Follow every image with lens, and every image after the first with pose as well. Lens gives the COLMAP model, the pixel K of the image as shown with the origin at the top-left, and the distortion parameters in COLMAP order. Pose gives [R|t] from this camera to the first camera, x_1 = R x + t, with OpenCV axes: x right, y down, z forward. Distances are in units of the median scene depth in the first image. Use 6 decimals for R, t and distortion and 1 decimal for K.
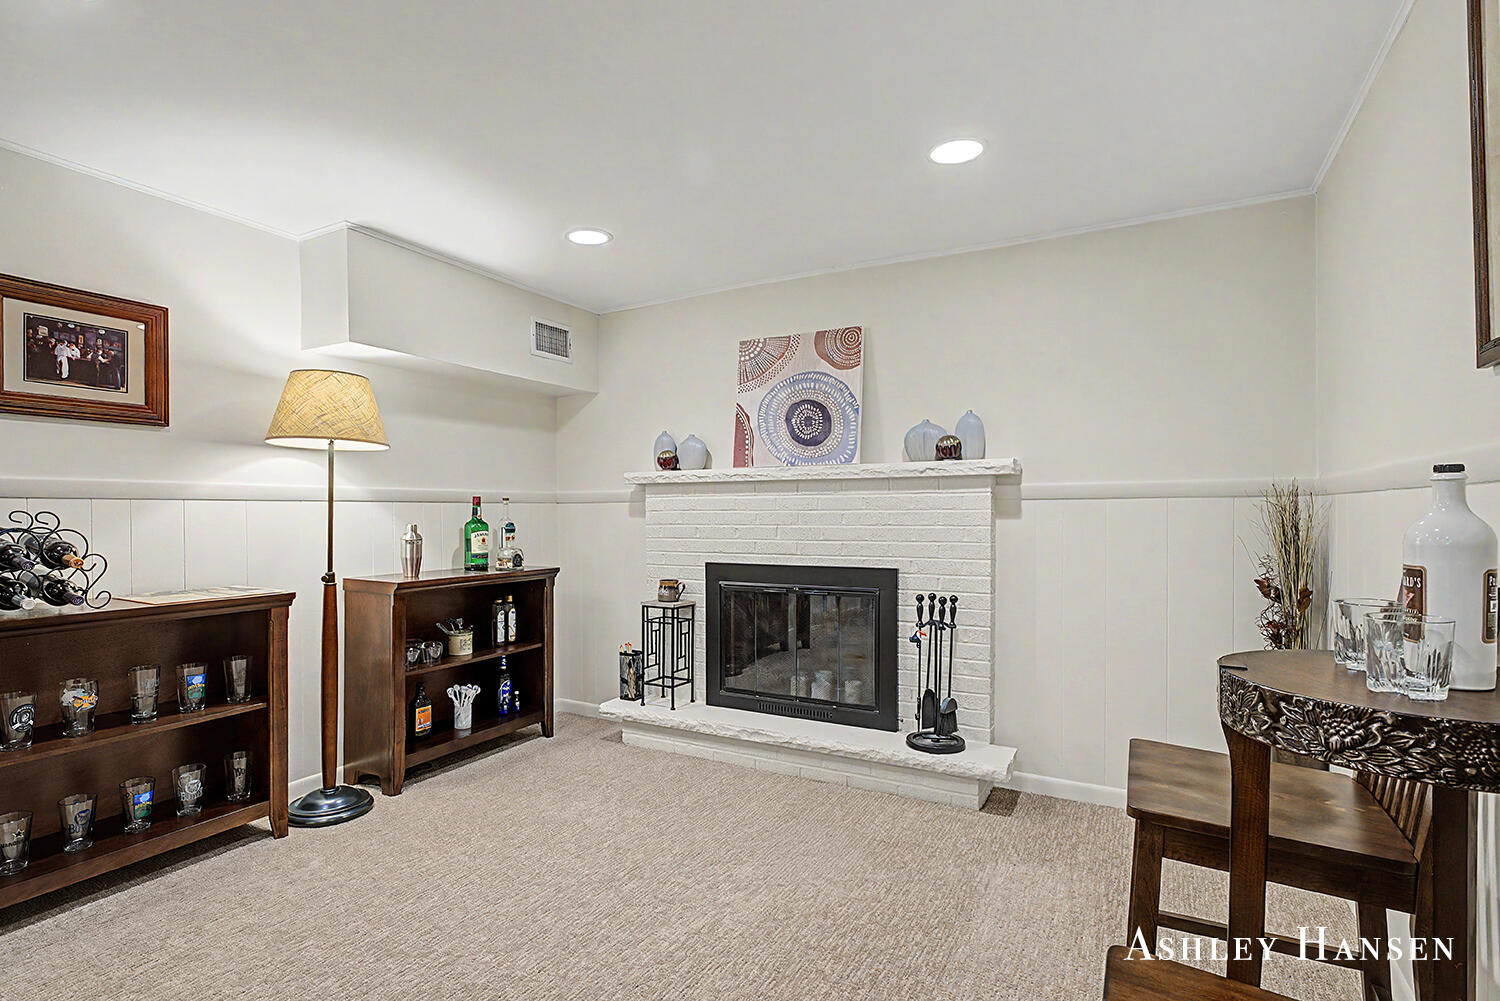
lens RADIAL K [[738.3, 0, 756.2], [0, 738.3, 515.3], [0, 0, 1]] dist [-0.006184, 0.003398]
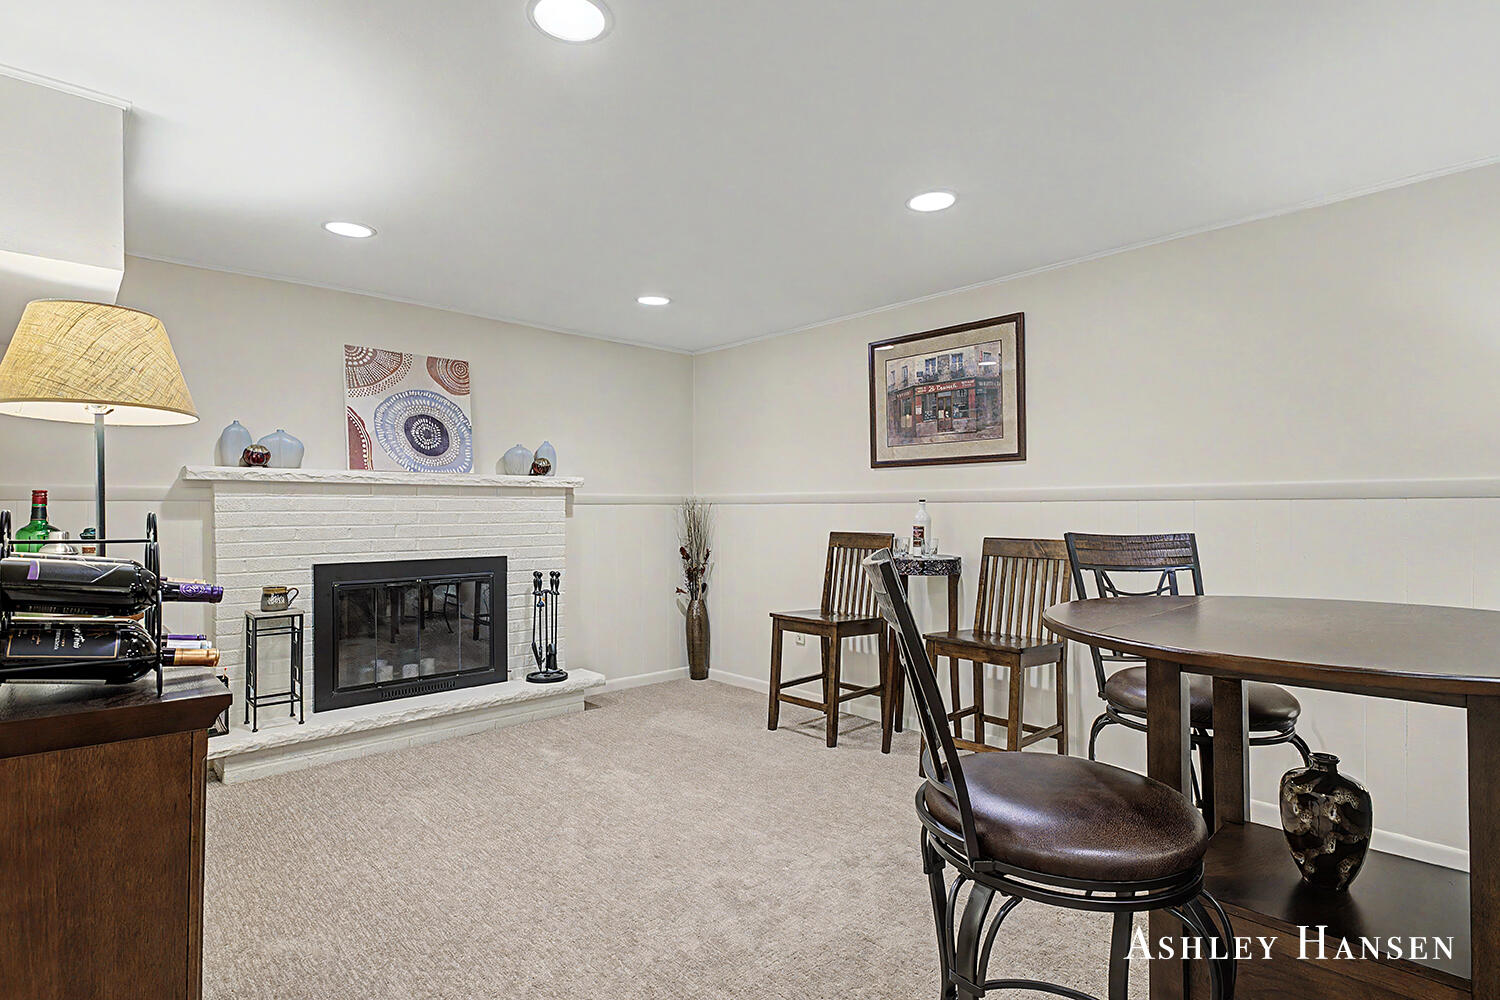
lens RADIAL K [[738.3, 0, 750.3], [0, 738.3, 501.6], [0, 0, 1]] dist [-0.006184, 0.003398]
pose [[0.318416, 0.013670, 0.947852, -0.854838], [0.006246, 0.999844, -0.016518, -0.000248], [-0.947930, 0.011180, 0.318281, 0.161067]]
